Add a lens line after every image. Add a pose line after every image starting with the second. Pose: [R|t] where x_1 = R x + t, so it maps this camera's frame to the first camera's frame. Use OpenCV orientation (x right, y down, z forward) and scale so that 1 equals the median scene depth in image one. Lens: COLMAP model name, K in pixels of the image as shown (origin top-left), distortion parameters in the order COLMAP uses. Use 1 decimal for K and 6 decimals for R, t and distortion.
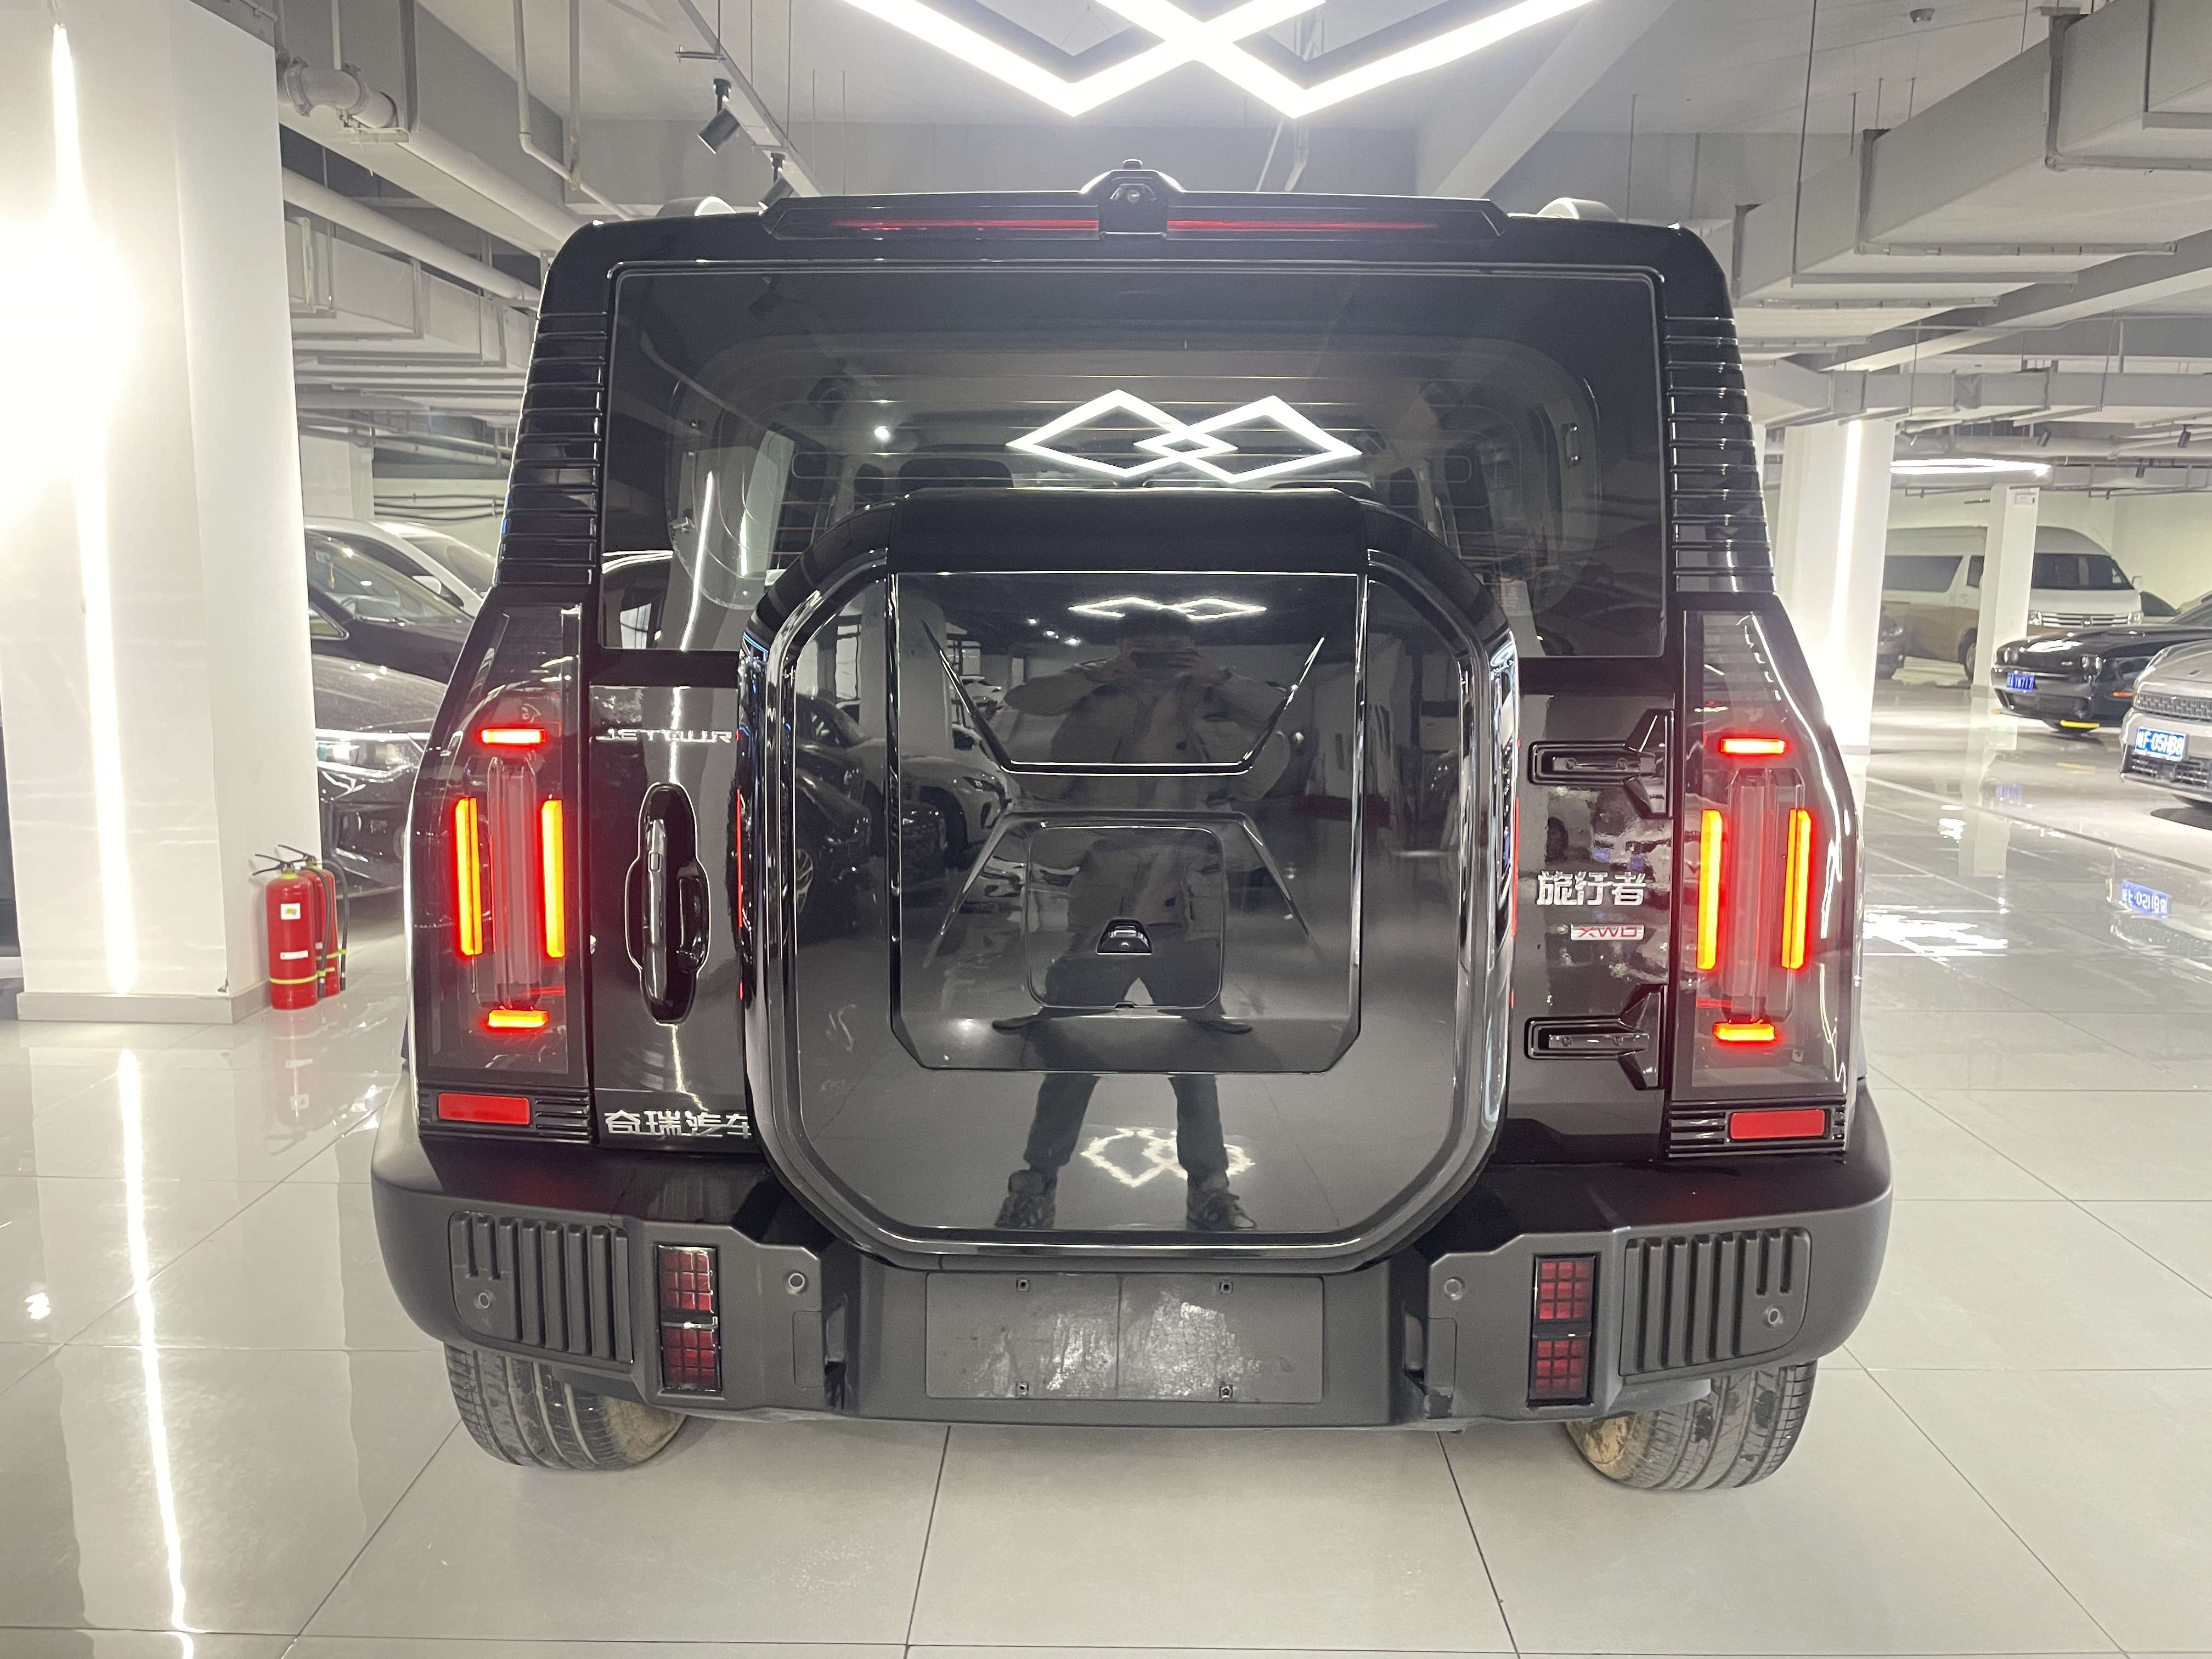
lens RADIAL K [[1704.9, 0, 1106.0], [0, 1704.9, 829.5], [0, 0, 1]] dist [0.082234, -0.118499]
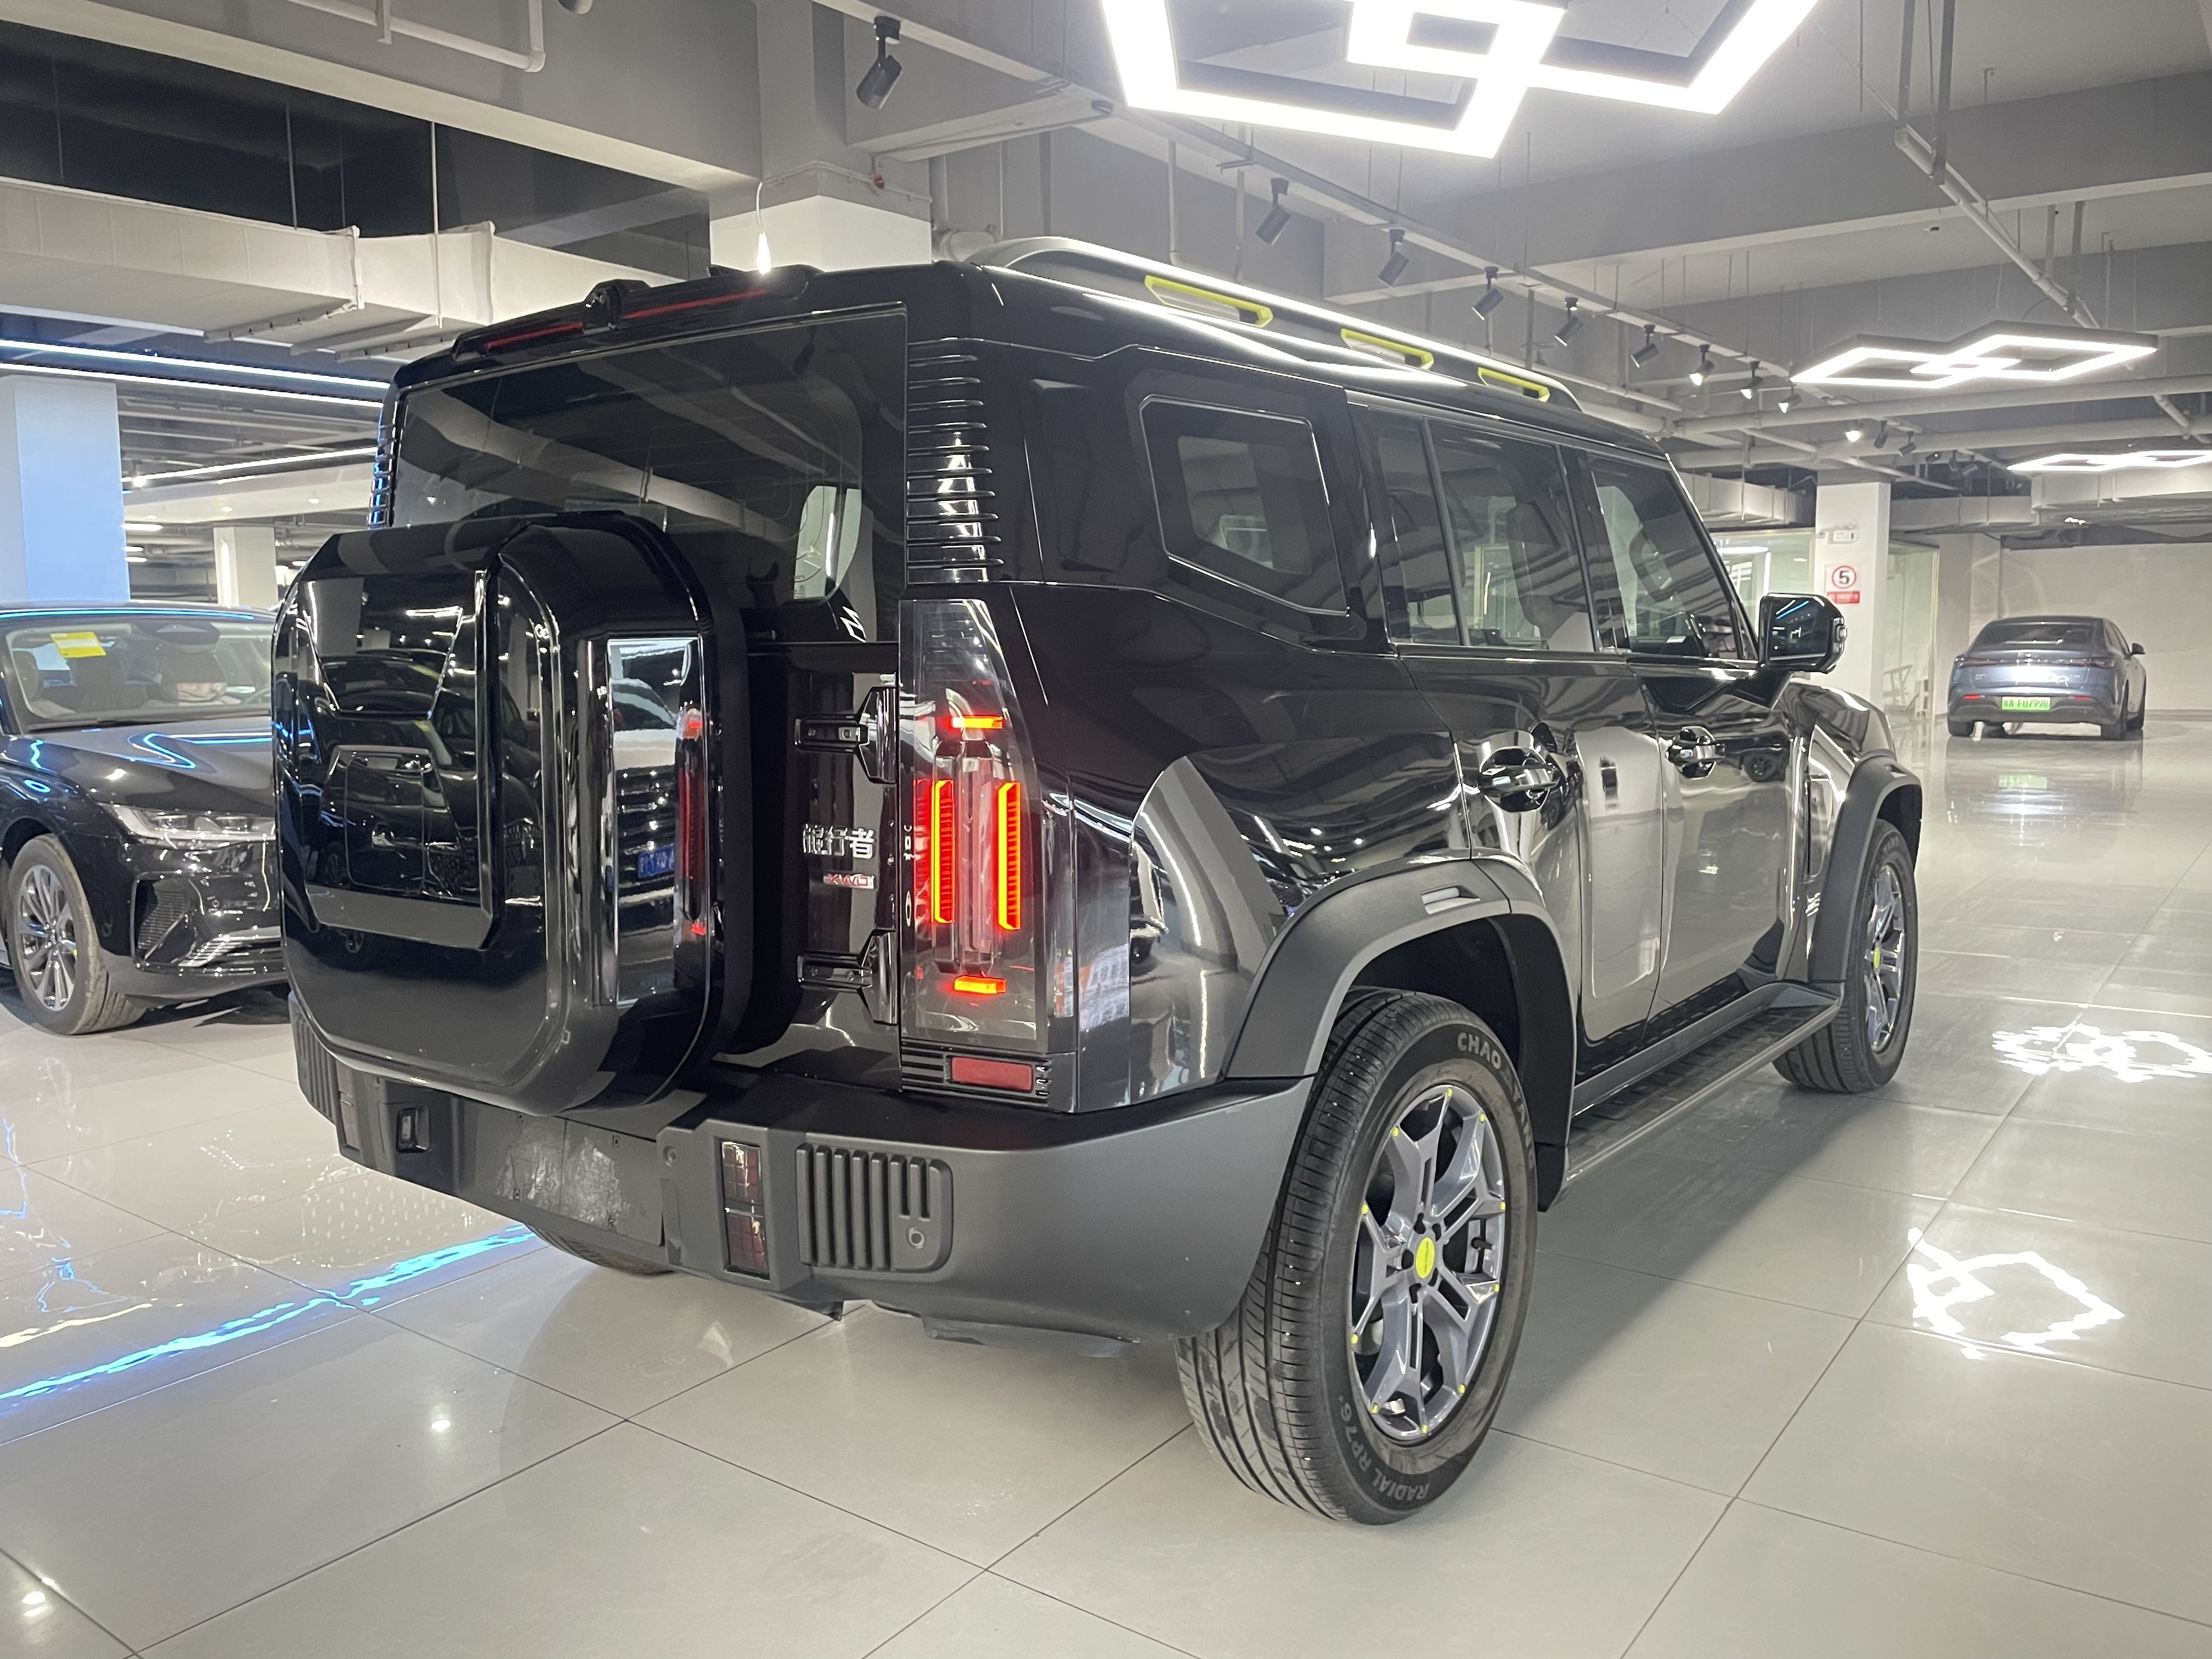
lens RADIAL K [[1704.9, 0, 1106.0], [0, 1704.9, 829.5], [0, 0, 1]] dist [0.082234, -0.118499]
pose [[0.802934, 0.049582, -0.594002, 1.091293], [-0.073589, 0.997156, -0.016239, 0.031346], [0.591508, 0.056751, 0.804299, 0.179127]]
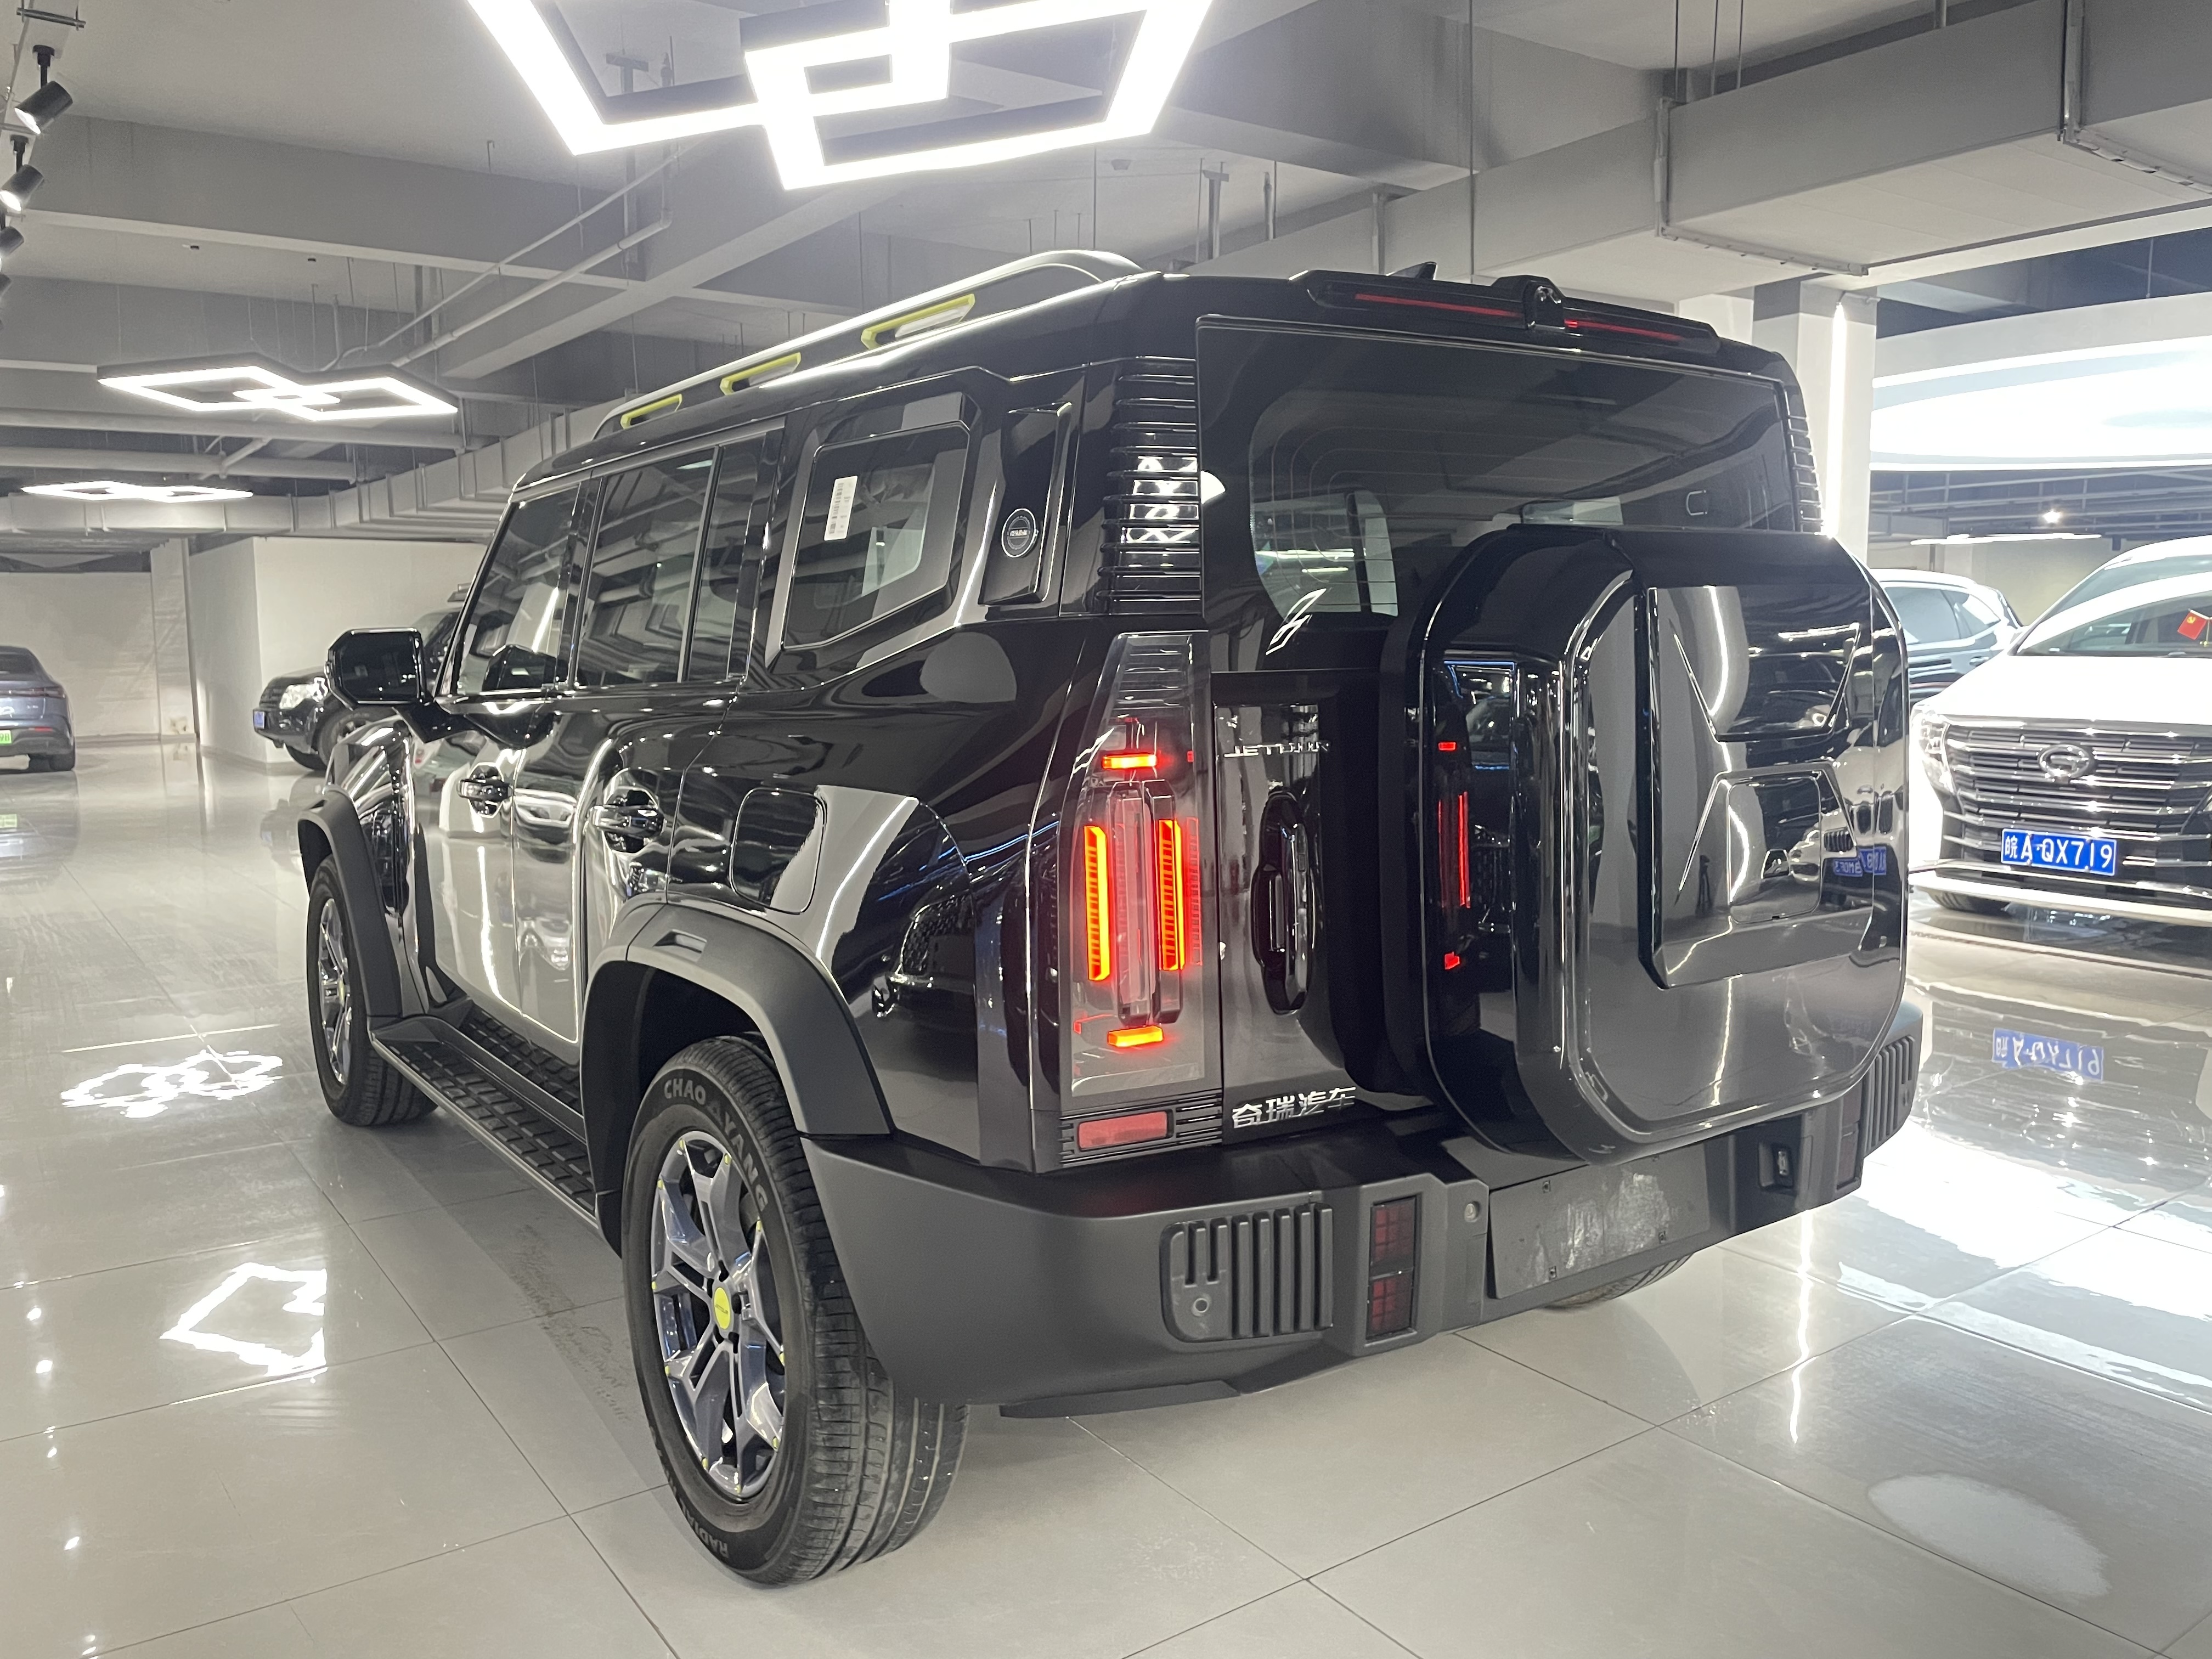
lens RADIAL K [[1704.9, 0, 1106.0], [0, 1704.9, 829.5], [0, 0, 1]] dist [0.082234, -0.118499]
pose [[0.813446, -0.086727, 0.575138, -0.959417], [0.111087, 0.993784, -0.007259, -0.007435], [-0.570933, 0.069795, 0.818025, 0.174678]]
